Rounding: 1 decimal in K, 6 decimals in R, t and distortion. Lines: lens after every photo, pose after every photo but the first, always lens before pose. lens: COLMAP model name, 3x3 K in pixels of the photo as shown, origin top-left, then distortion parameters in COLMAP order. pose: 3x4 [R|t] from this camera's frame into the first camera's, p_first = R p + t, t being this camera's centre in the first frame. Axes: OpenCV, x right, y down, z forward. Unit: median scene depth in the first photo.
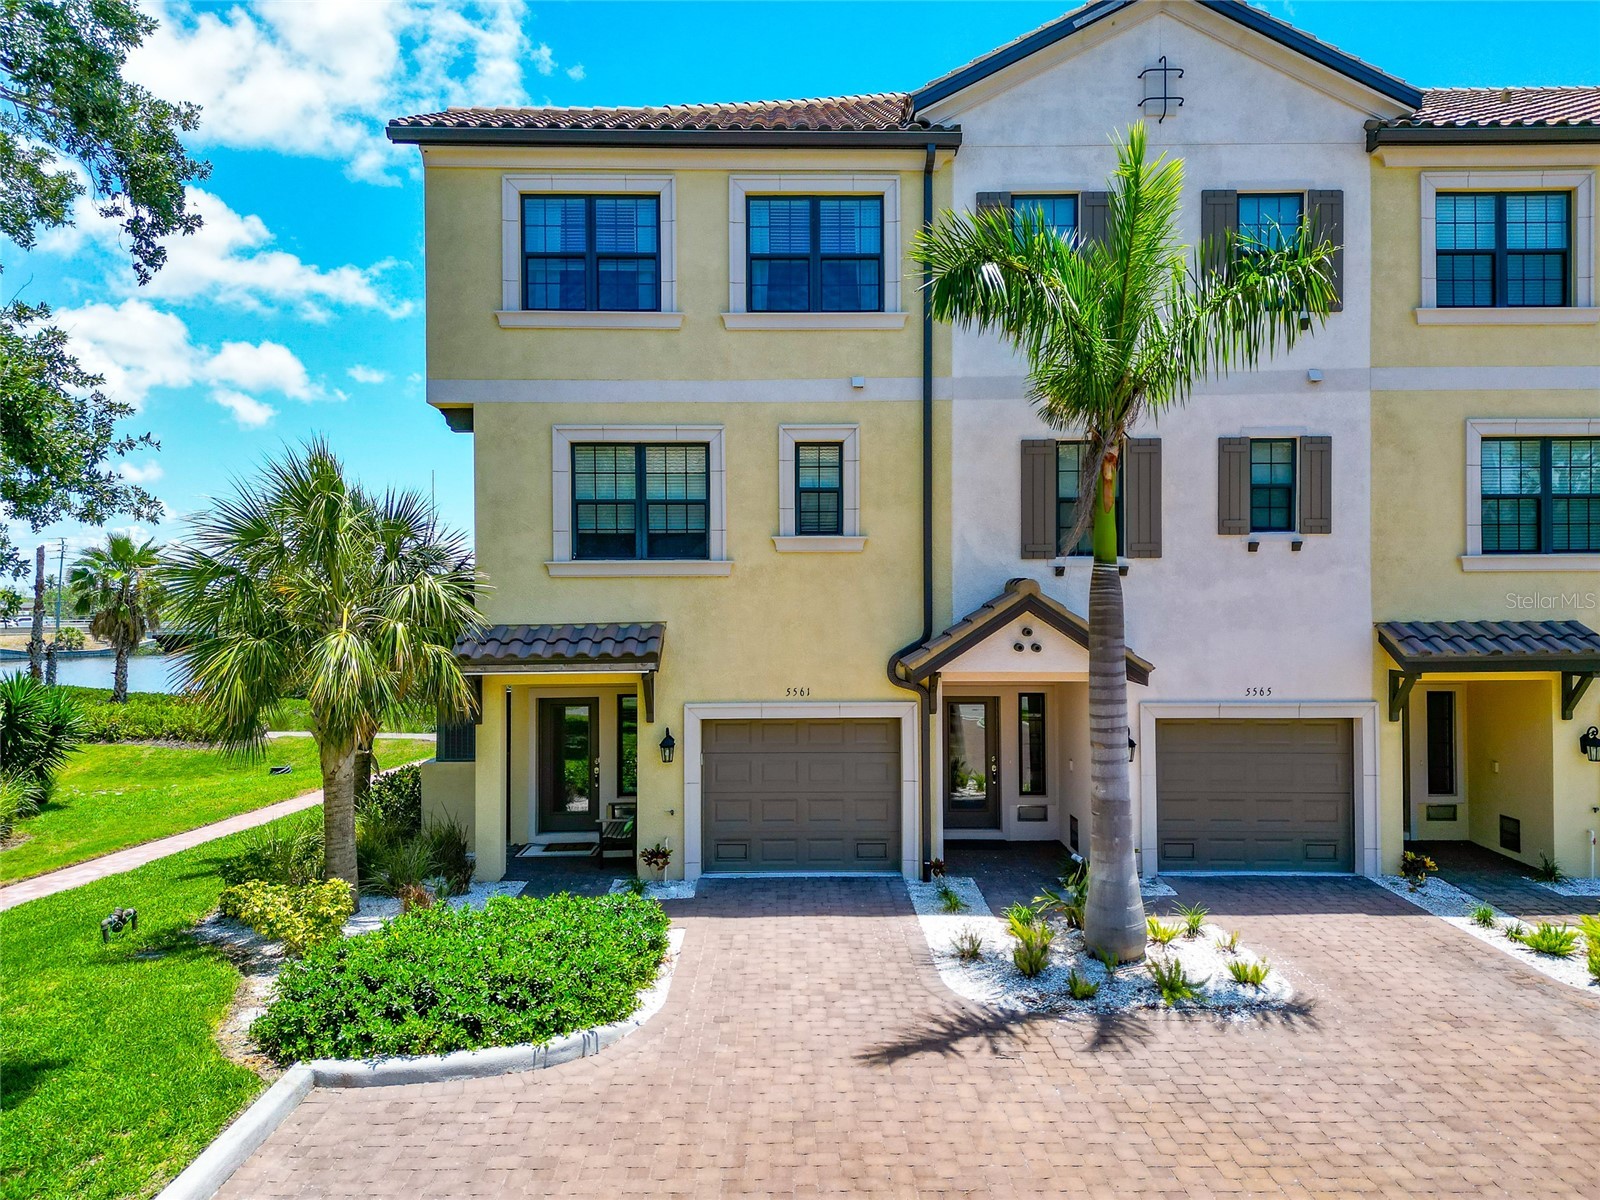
lens RADIAL K [[1124.1, 0, 800.0], [0, 1124.1, 600.0], [0, 0, 1]] dist [0.067488, -0.063437]
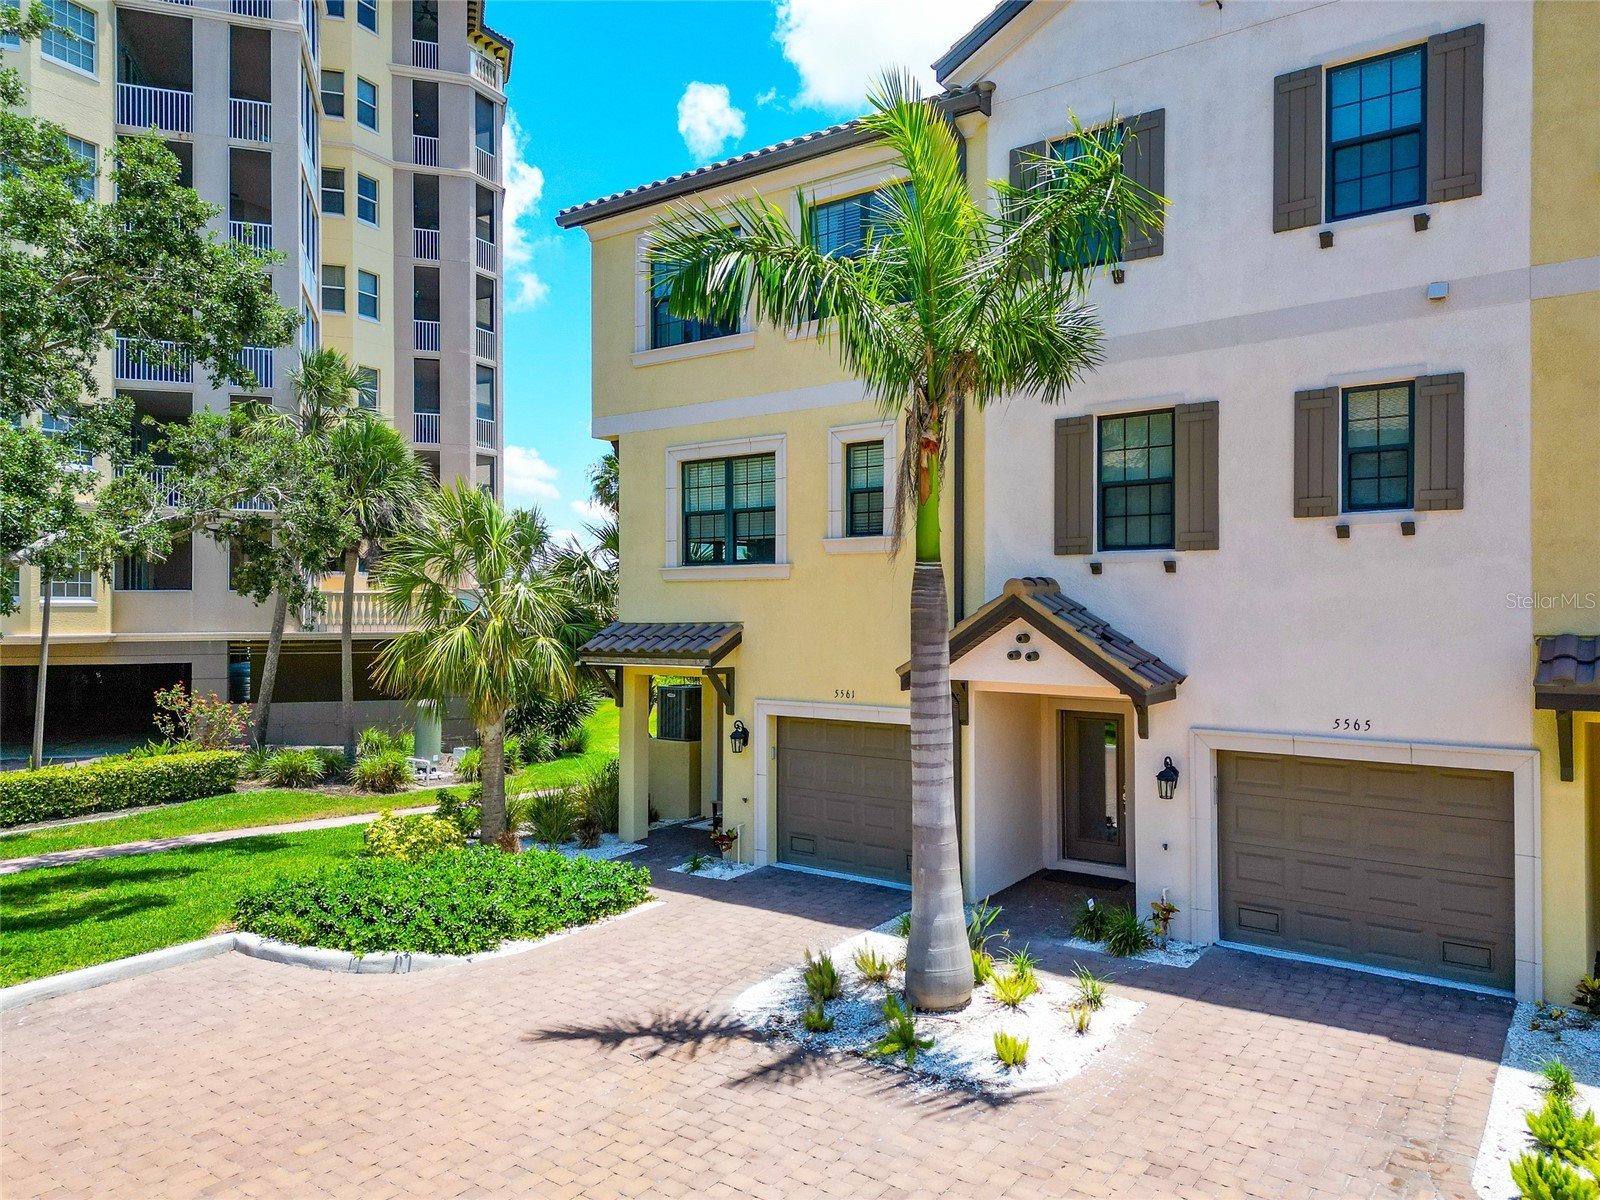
lens RADIAL K [[1124.1, 0, 800.0], [0, 1124.1, 600.0], [0, 0, 1]] dist [0.067488, -0.063437]
pose [[0.795343, -0.000587, -0.606159, 0.572665], [-0.000748, 0.999998, -0.001949, 0.000248], [0.606159, 0.002004, 0.795341, 0.181357]]
